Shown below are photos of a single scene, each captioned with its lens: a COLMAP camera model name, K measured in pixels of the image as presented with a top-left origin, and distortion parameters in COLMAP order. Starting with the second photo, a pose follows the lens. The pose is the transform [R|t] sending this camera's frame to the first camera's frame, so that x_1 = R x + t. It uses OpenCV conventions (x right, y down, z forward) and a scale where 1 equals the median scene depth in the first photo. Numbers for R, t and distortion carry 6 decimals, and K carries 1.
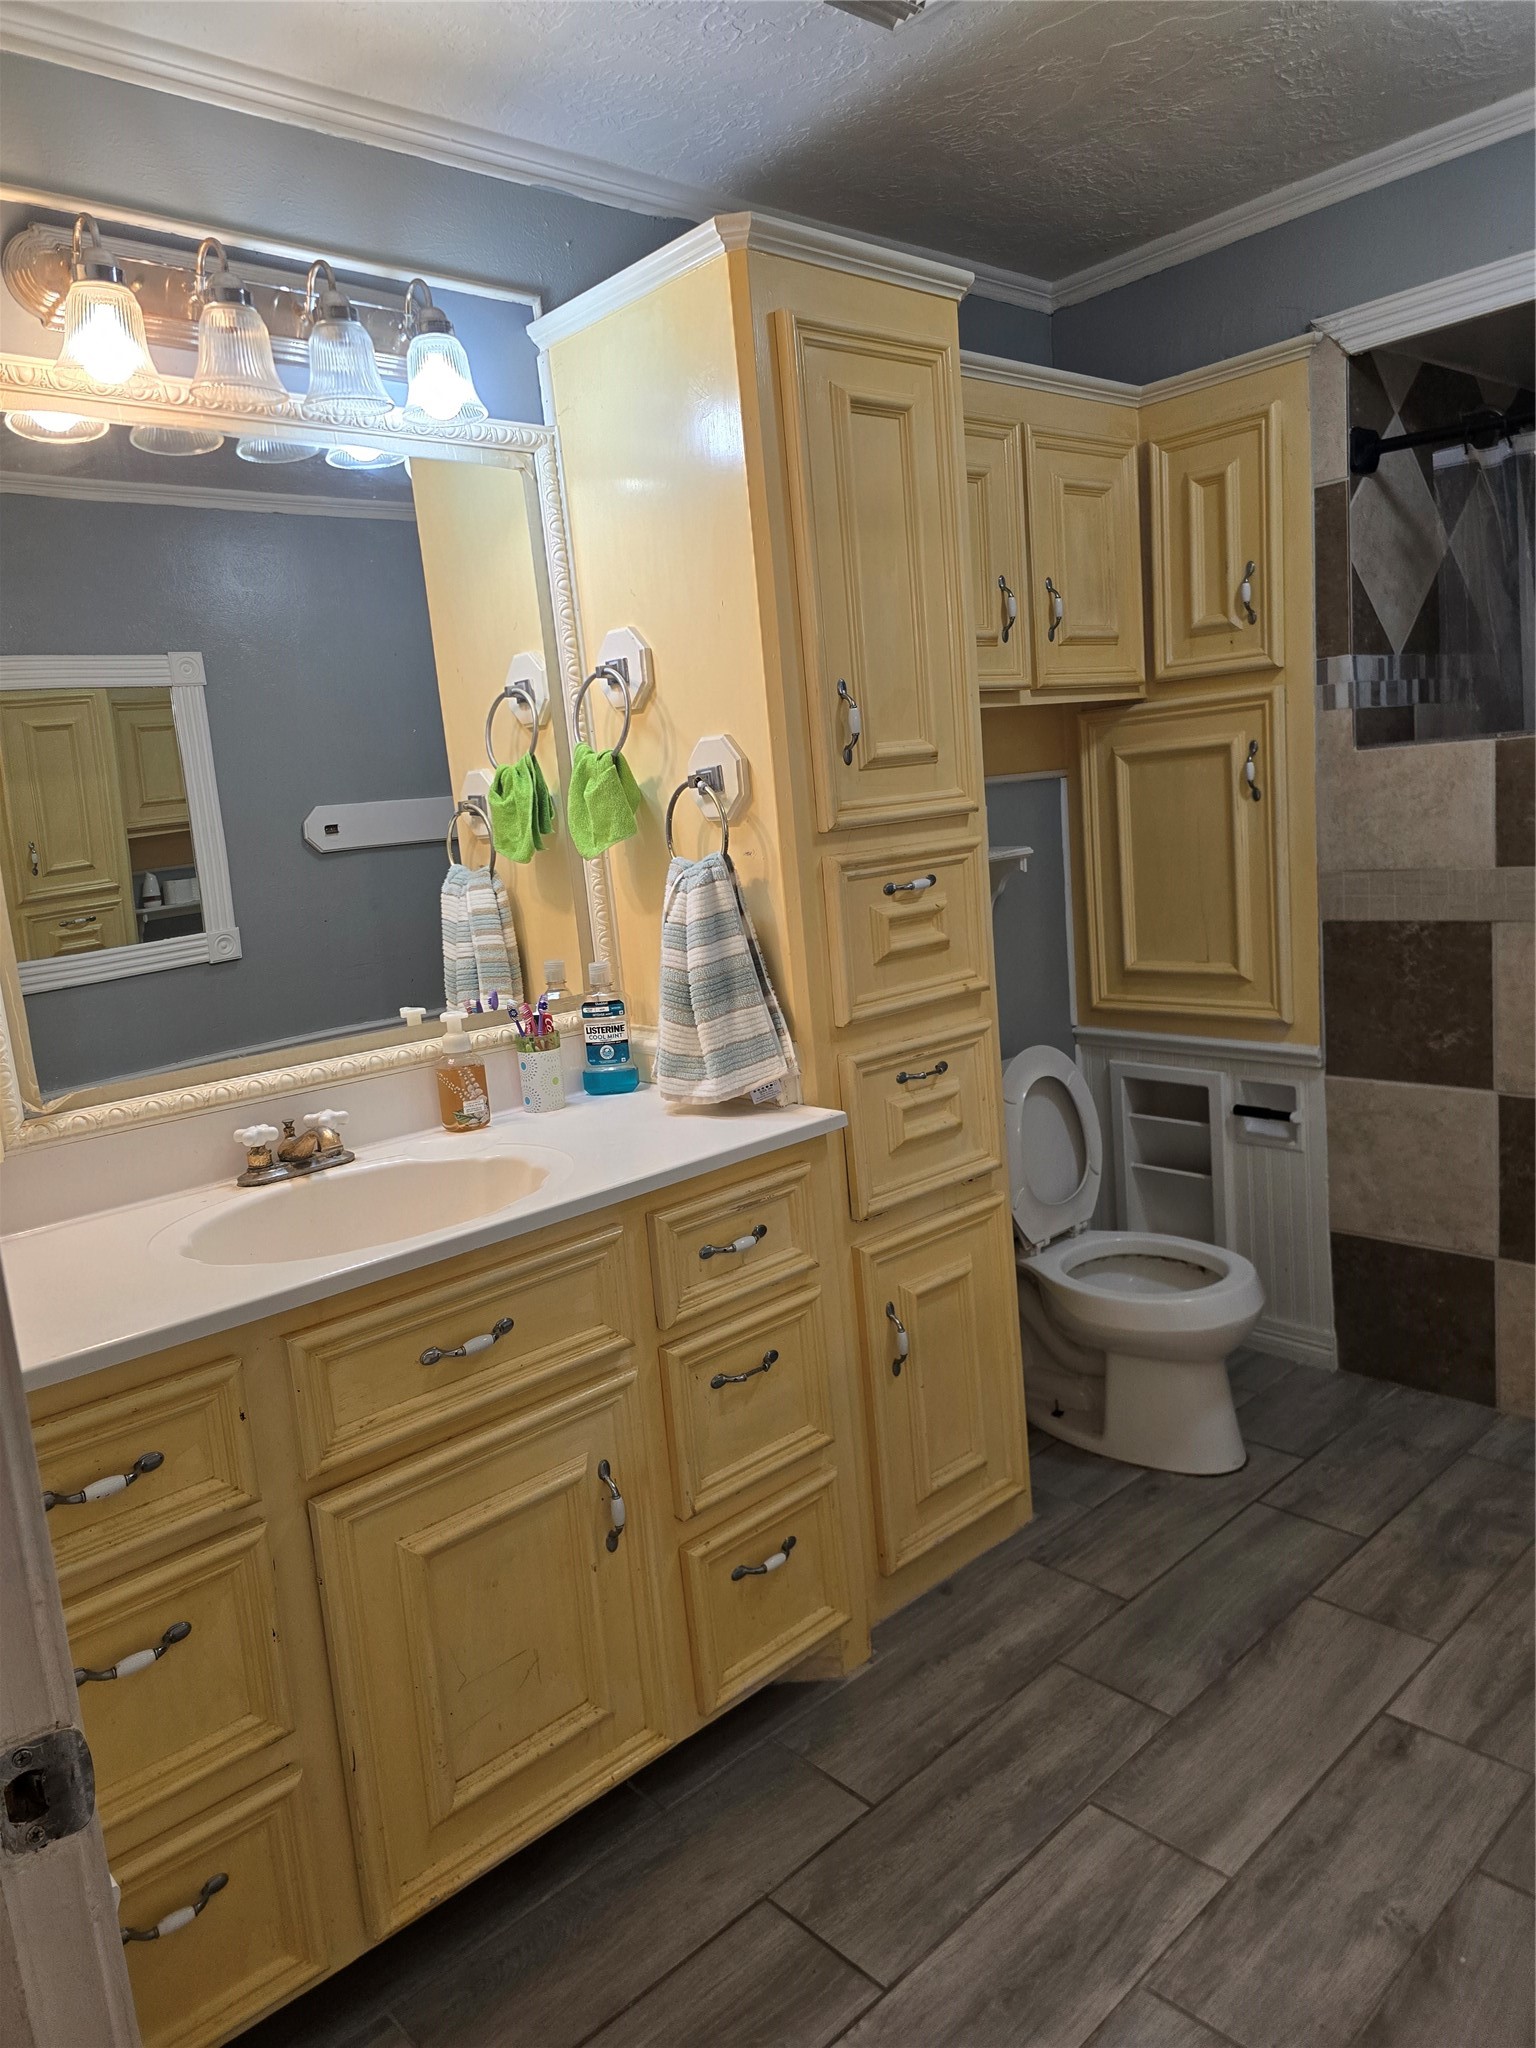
lens RADIAL K [[1389.3, 0, 770.1], [0, 1389.3, 1021.0], [0, 0, 1]] dist [0.085925, -0.075090]
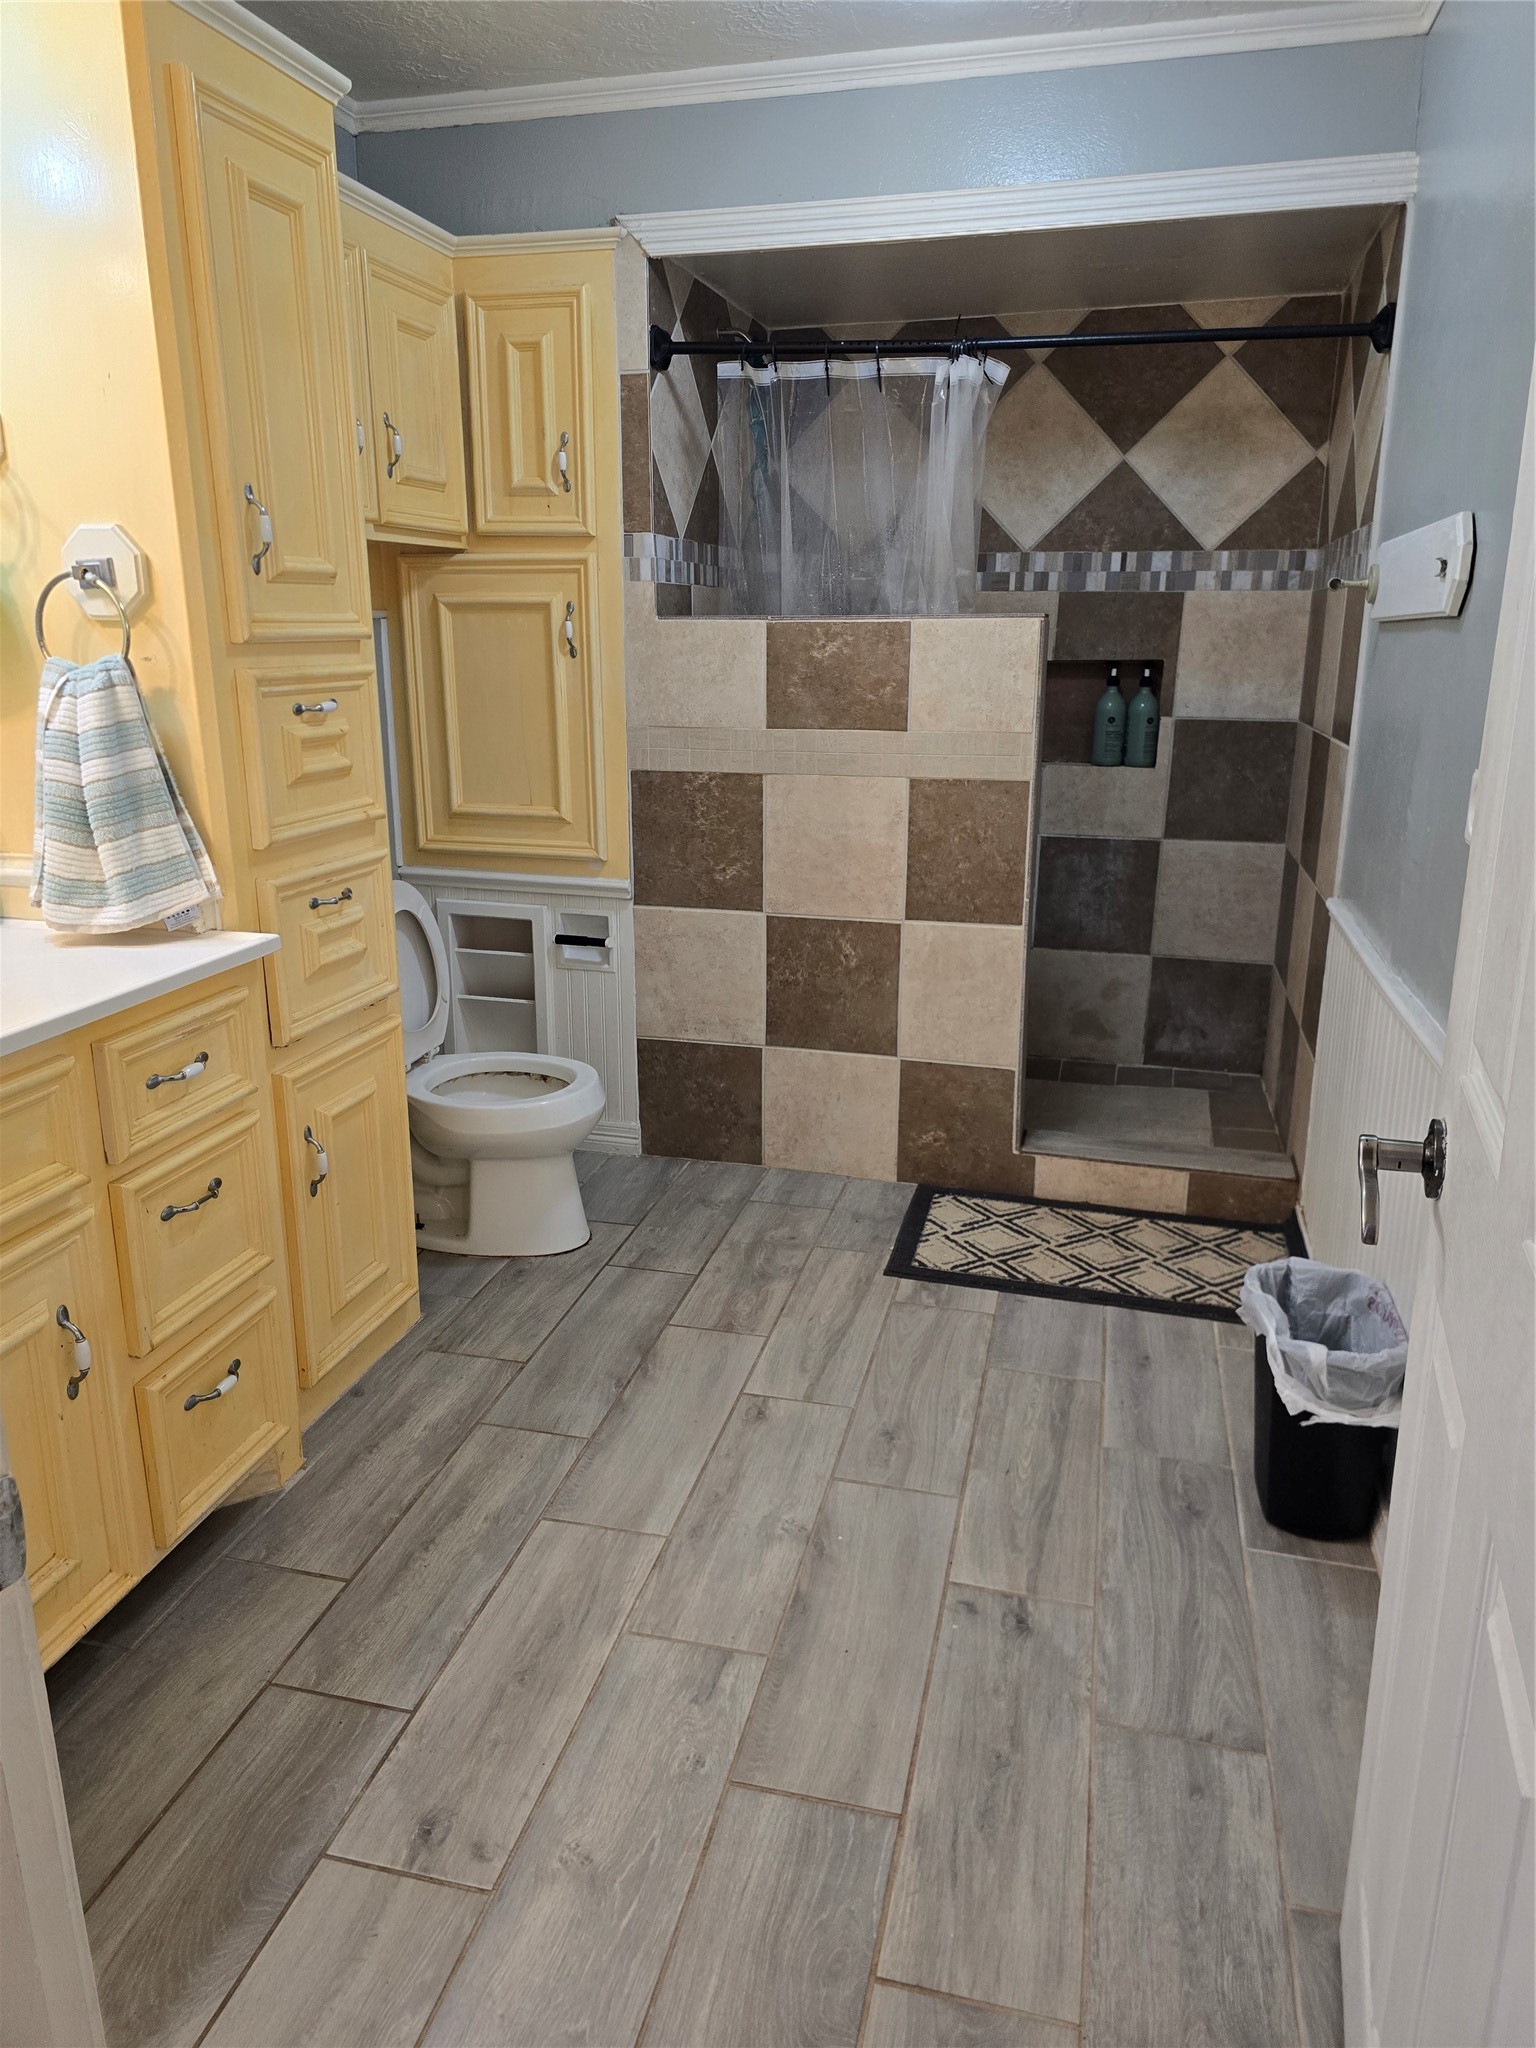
lens RADIAL K [[1389.3, 0, 733.7], [0, 1389.3, 1011.0], [0, 0, 1]] dist [0.085925, -0.075090]
pose [[0.838611, -0.056961, 0.541745, -0.206728], [0.012890, 0.996314, 0.084804, 0.037313], [-0.544578, -0.064134, 0.836254, -0.014493]]
